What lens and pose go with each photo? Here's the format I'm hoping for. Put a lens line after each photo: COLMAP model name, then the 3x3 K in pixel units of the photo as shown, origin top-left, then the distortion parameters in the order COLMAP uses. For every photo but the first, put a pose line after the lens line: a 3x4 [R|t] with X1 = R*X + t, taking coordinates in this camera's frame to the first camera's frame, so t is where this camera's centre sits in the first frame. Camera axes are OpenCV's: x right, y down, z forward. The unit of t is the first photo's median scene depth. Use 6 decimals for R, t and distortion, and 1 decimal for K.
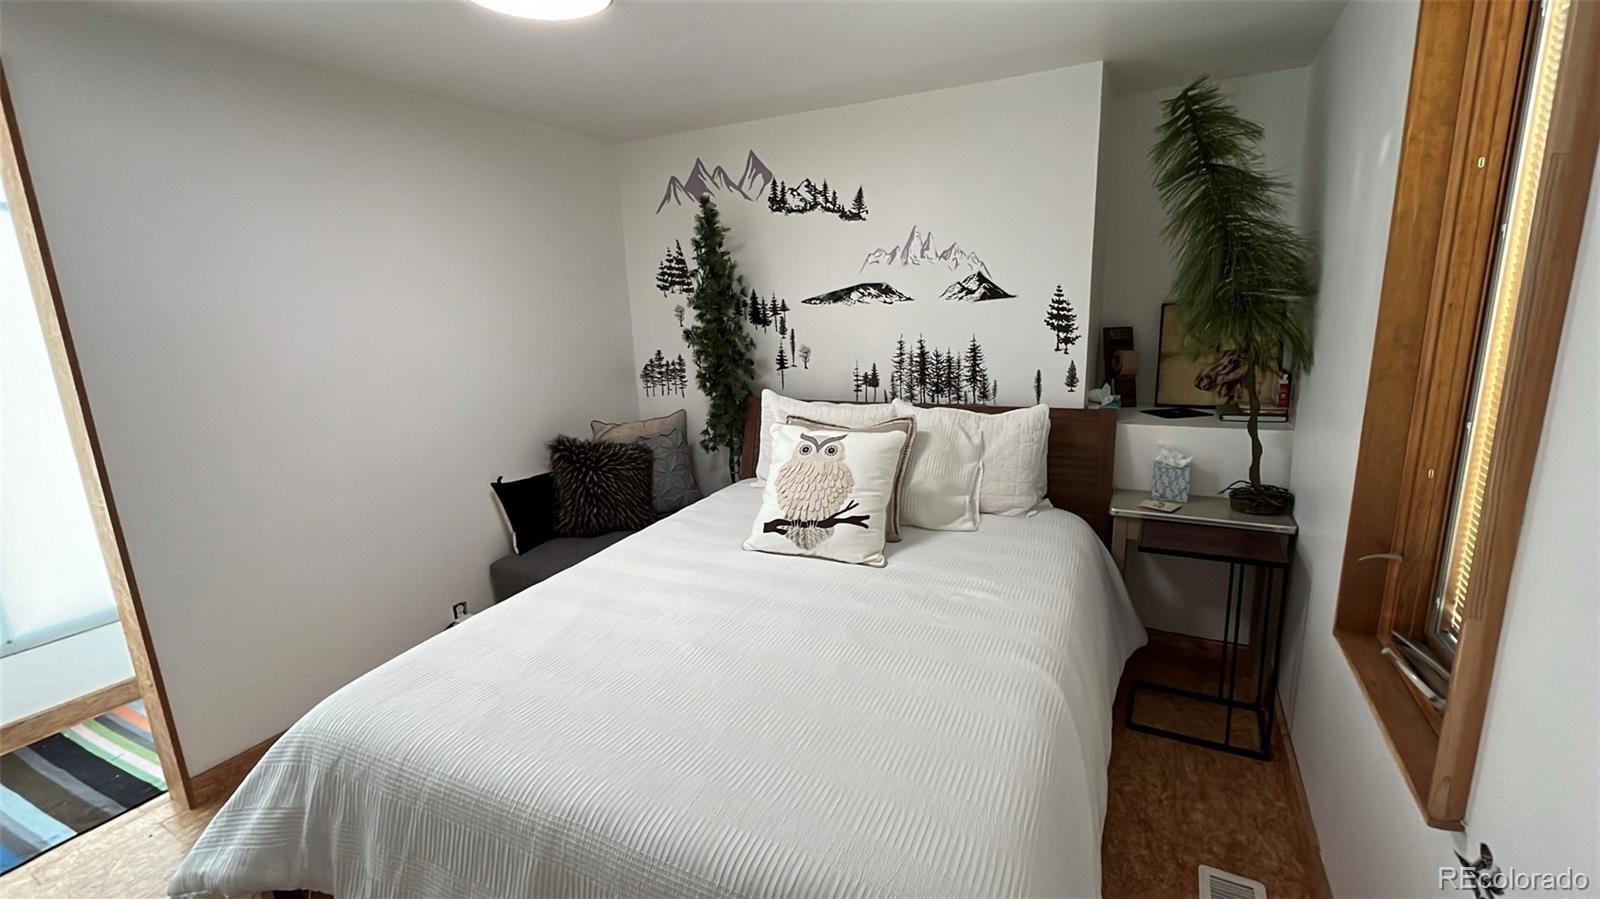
lens RADIAL K [[669.4, 0, 800.0], [0, 669.4, 449.5], [0, 0, 1]] dist [-0.000758, -0.000053]
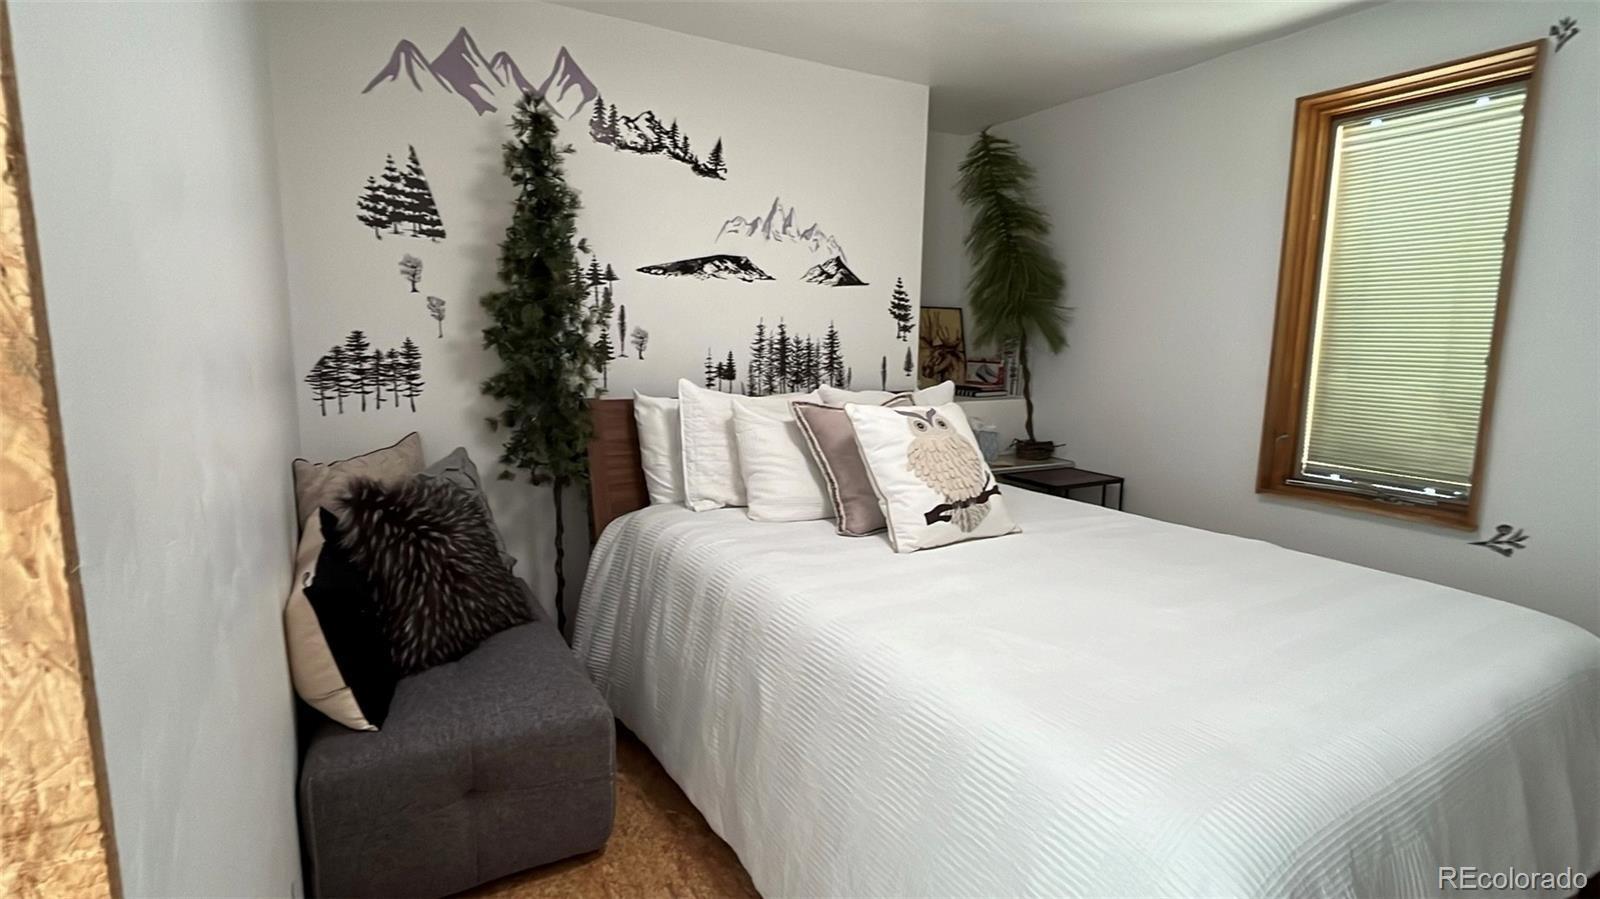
lens RADIAL K [[756.8, 0, 800.0], [0, 756.8, 449.5], [0, 0, 1]] dist [0.000620, -0.000242]
pose [[0.561896, -0.082108, 0.823123, -0.645132], [0.145021, 0.989429, -0.000300, 0.006117], [-0.814397, 0.119538, 0.567863, 0.414701]]
